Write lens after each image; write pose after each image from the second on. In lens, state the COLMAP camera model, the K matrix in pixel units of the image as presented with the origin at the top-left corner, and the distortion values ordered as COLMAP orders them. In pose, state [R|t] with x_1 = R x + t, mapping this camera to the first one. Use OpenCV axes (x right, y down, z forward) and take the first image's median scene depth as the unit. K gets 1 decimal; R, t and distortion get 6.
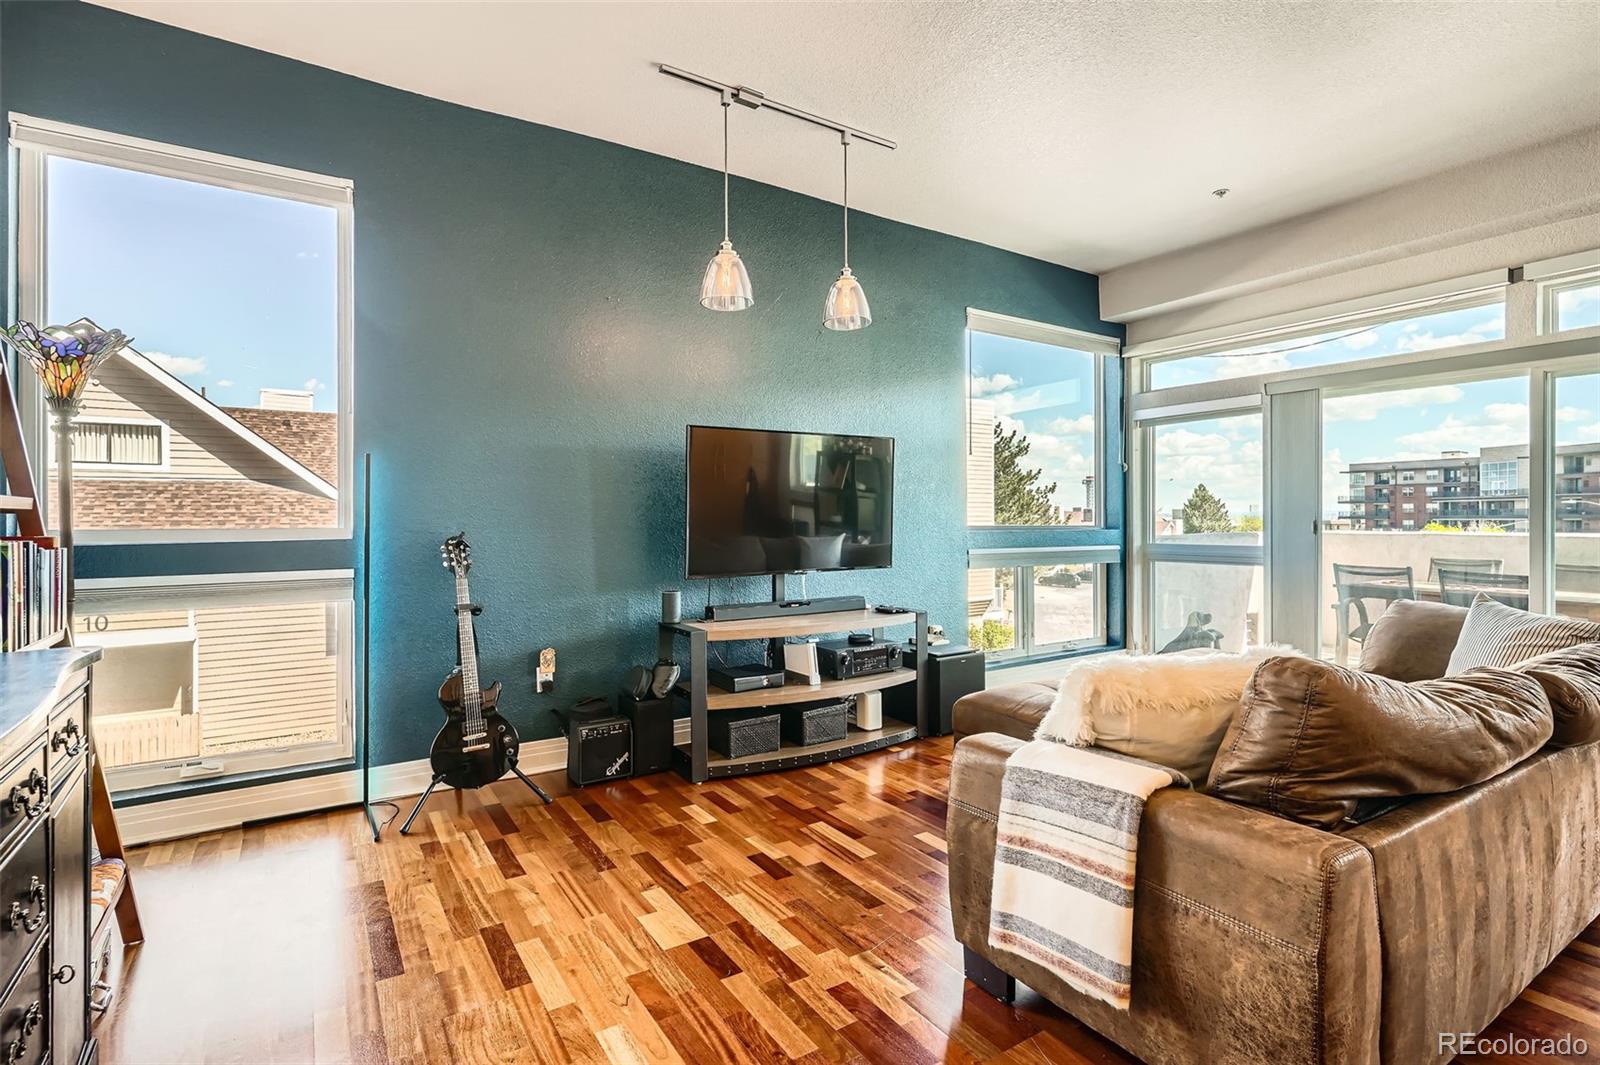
lens RADIAL K [[767.6, 0, 791.6], [0, 767.6, 518.9], [0, 0, 1]] dist [0.000336, 0.000184]
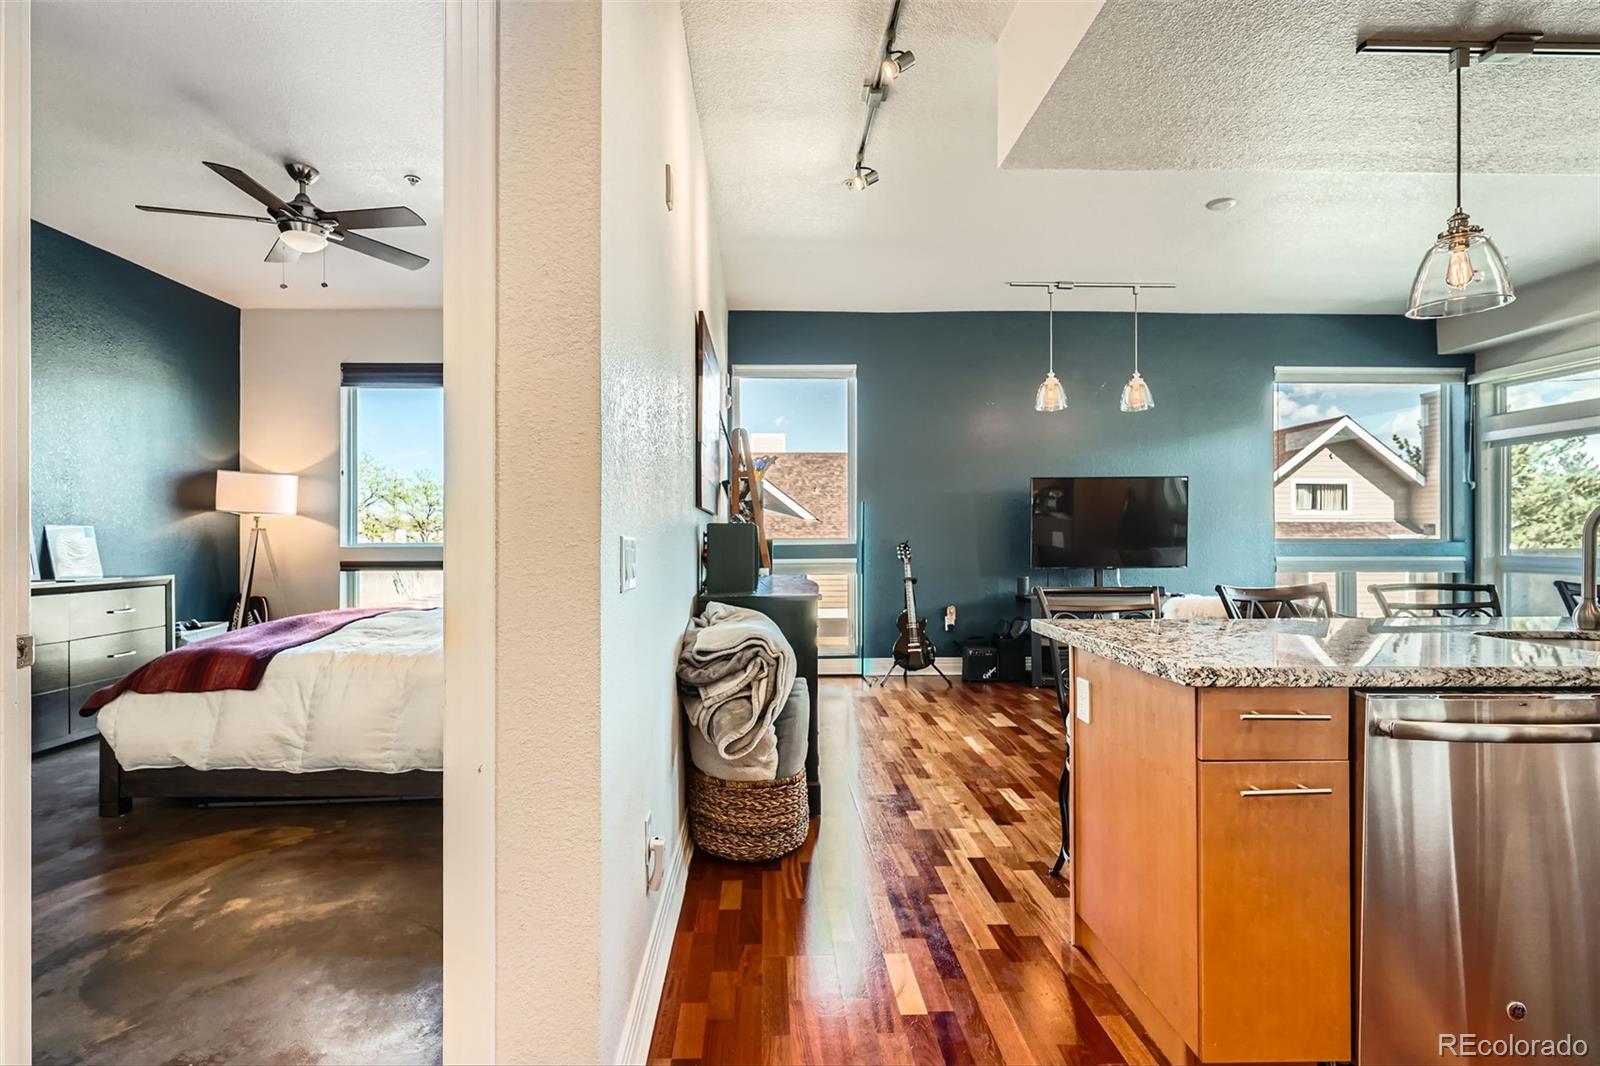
lens RADIAL K [[766.3, 0, 790.2], [0, 766.3, 537.5], [0, 0, 1]] dist [0.001250, -0.000046]
pose [[0.859118, 0.001723, -0.511775, 0.240706], [0.001020, 0.999987, 0.005078, -0.000017], [0.511777, -0.004885, 0.859104, -0.639017]]
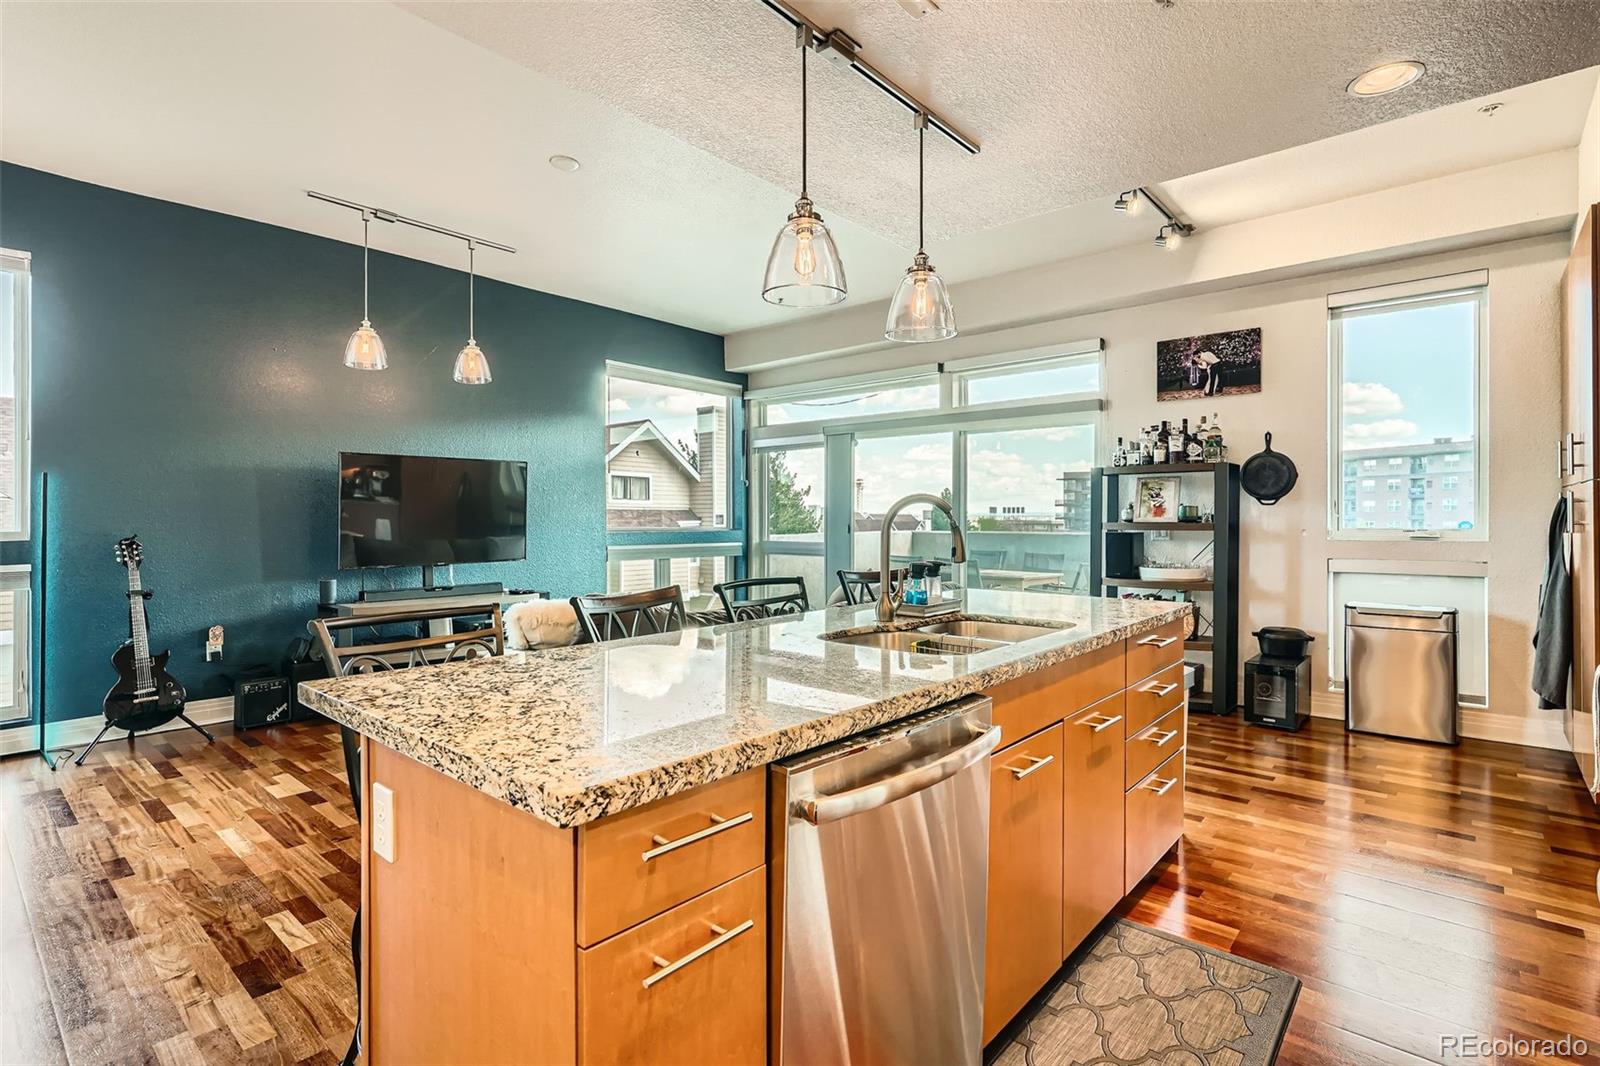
lens RADIAL K [[771.8, 0, 787.5], [0, 771.8, 518.9], [0, 0, 1]] dist [-0.000278, -0.000445]
pose [[0.962544, 0.002301, 0.271116, 0.216822], [-0.002412, 0.999997, 0.000078, -0.009339], [-0.271115, -0.000729, 0.962547, -0.428058]]
